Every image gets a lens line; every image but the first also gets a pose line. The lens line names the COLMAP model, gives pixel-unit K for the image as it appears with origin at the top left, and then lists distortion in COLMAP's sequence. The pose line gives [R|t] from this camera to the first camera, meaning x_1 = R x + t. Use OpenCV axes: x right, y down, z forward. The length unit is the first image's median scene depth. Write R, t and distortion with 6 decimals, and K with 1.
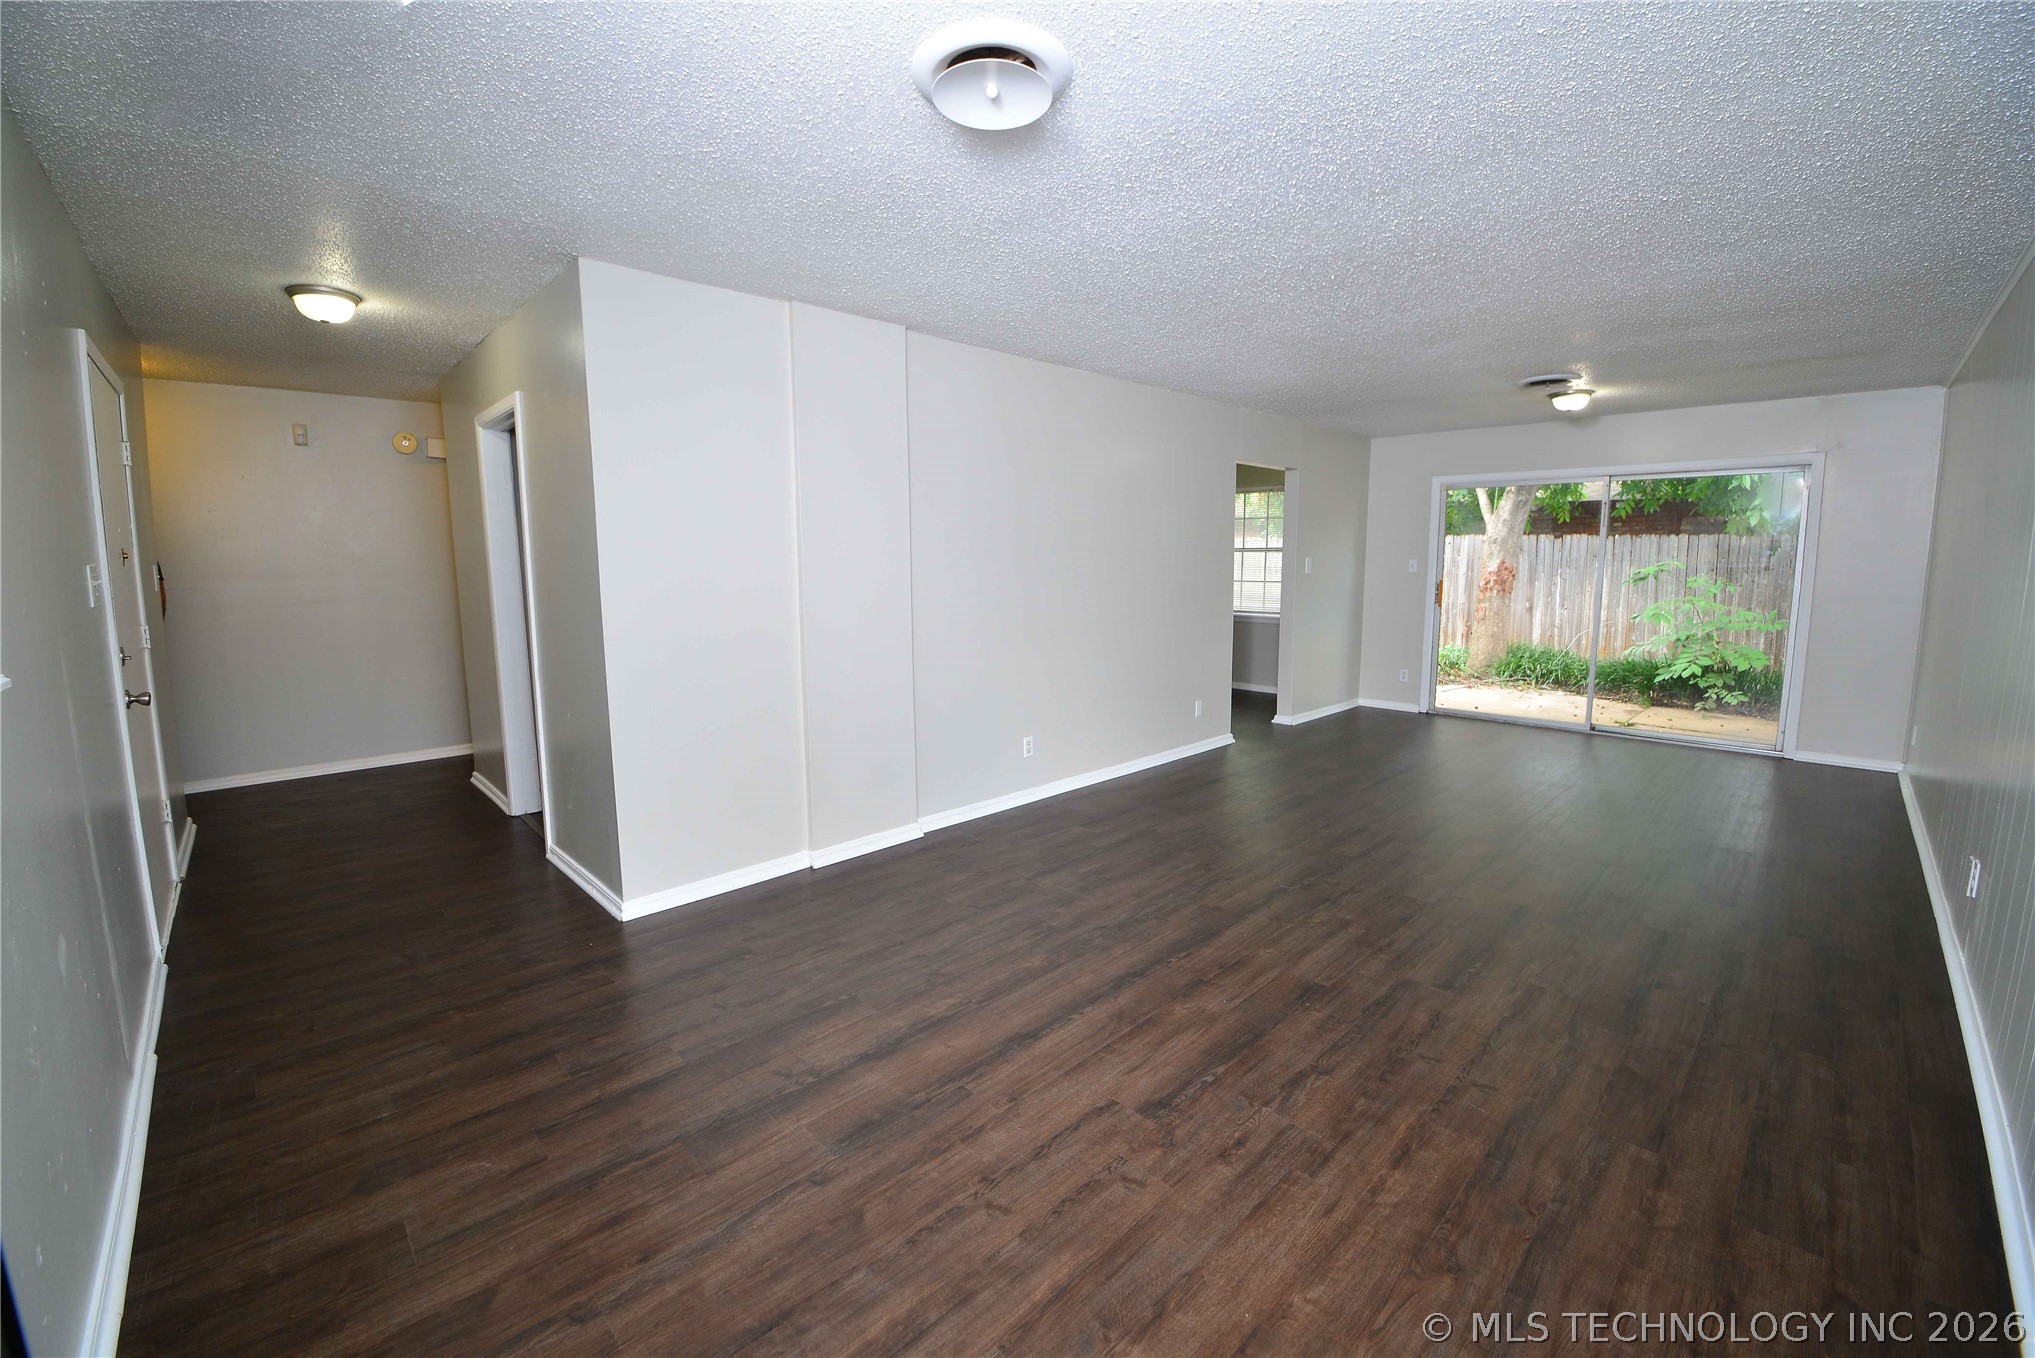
lens RADIAL K [[821.8, 0, 1020.3], [0, 821.8, 661.1], [0, 0, 1]] dist [-0.037152, 0.000009]
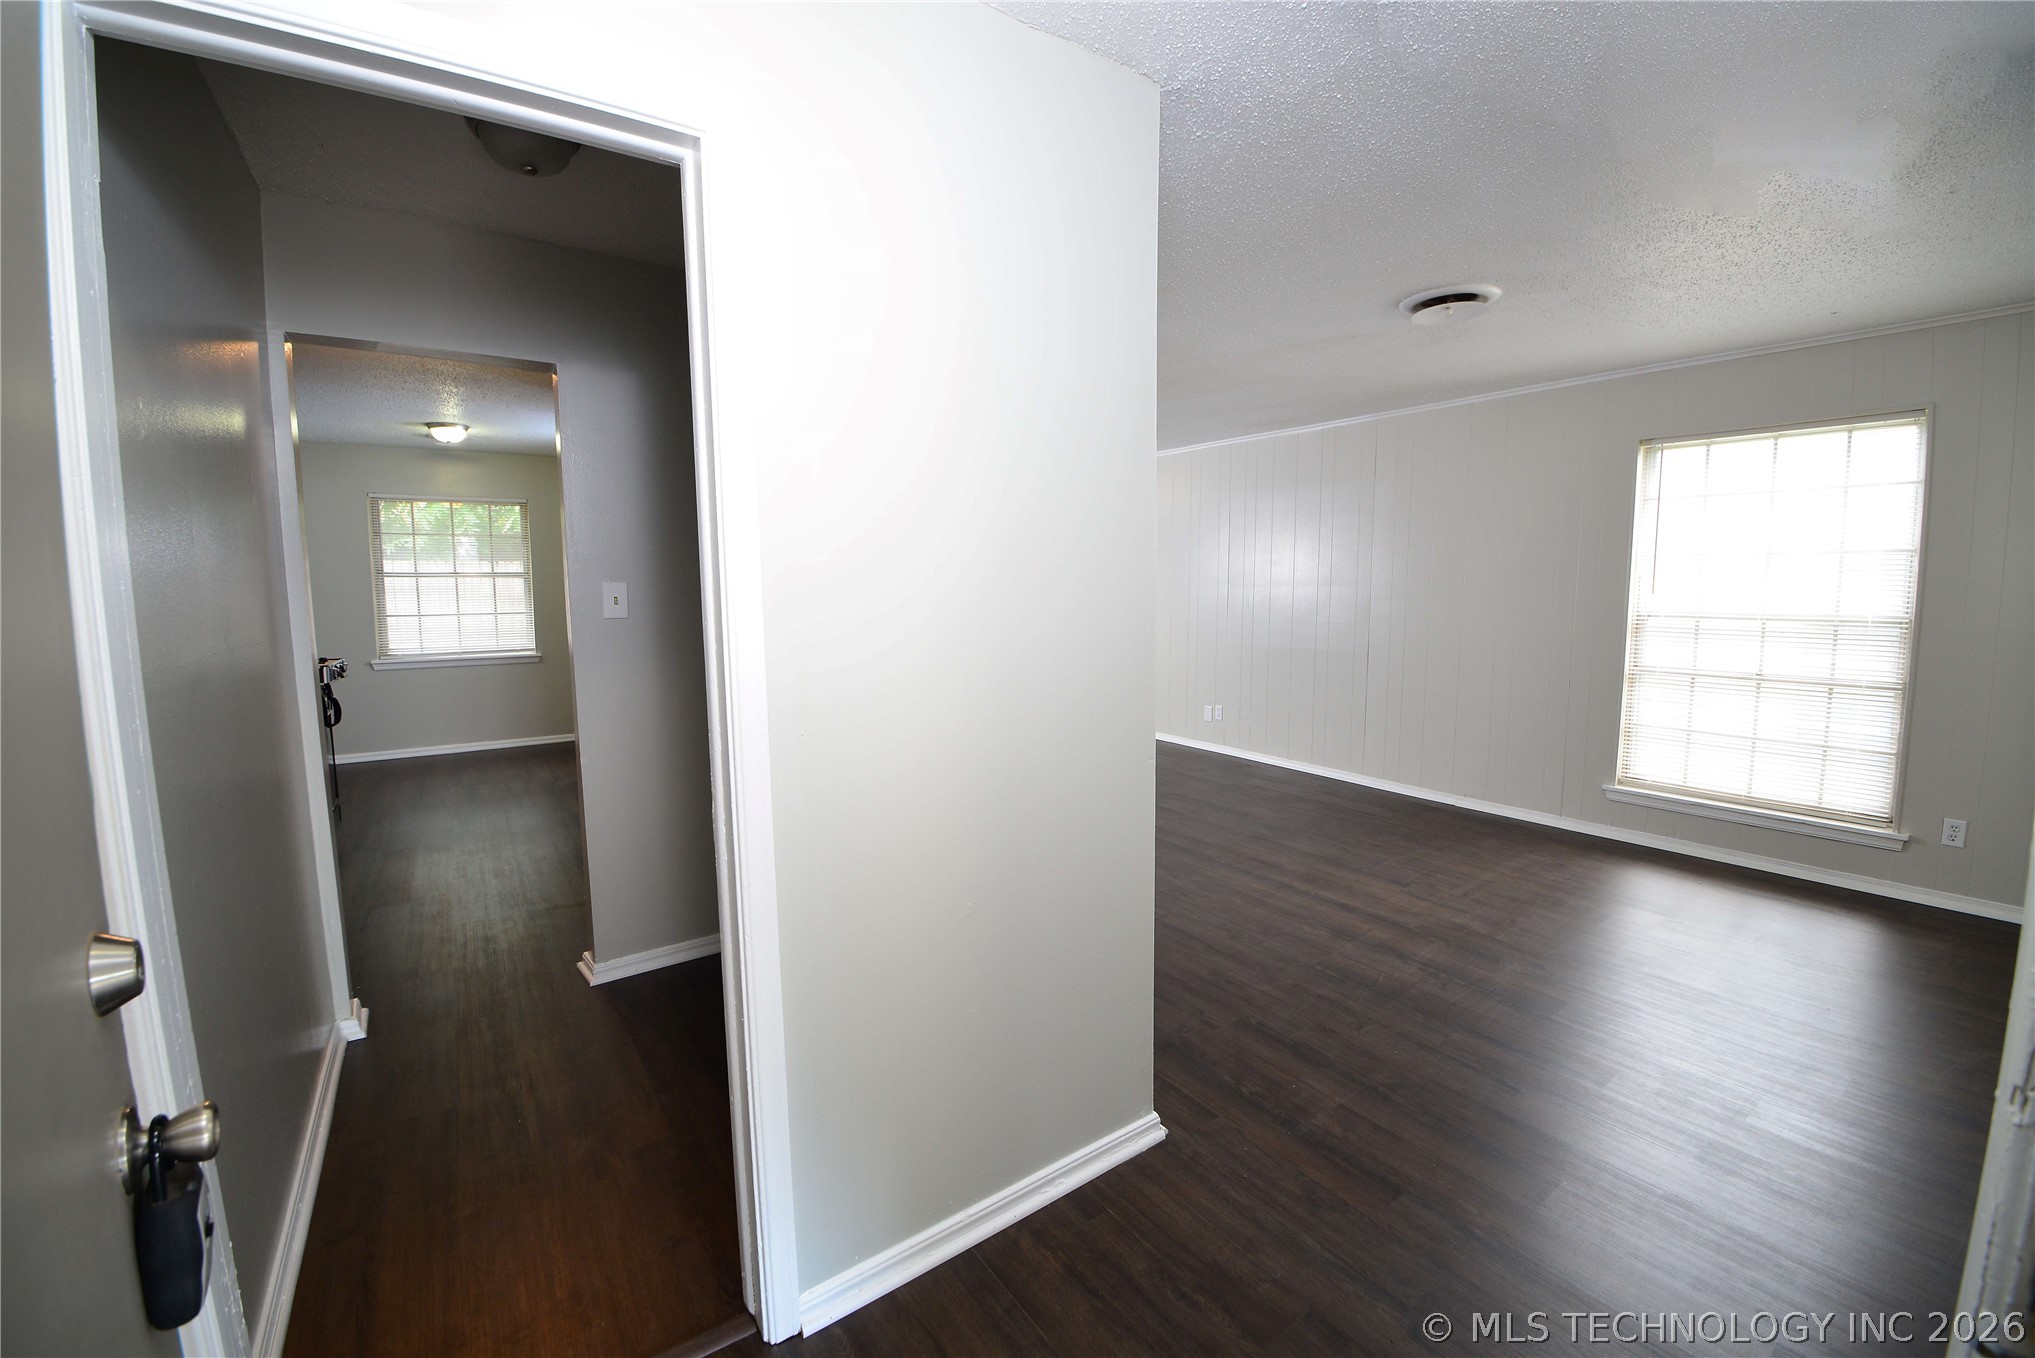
lens RADIAL K [[821.8, 0, 1020.3], [0, 821.8, 661.1], [0, 0, 1]] dist [-0.037152, 0.000009]
pose [[0.162245, -0.095634, 0.982105, -1.310151], [0.129955, 0.988694, 0.074807, -0.136046], [-0.978156, 0.115493, 0.172838, 1.136004]]
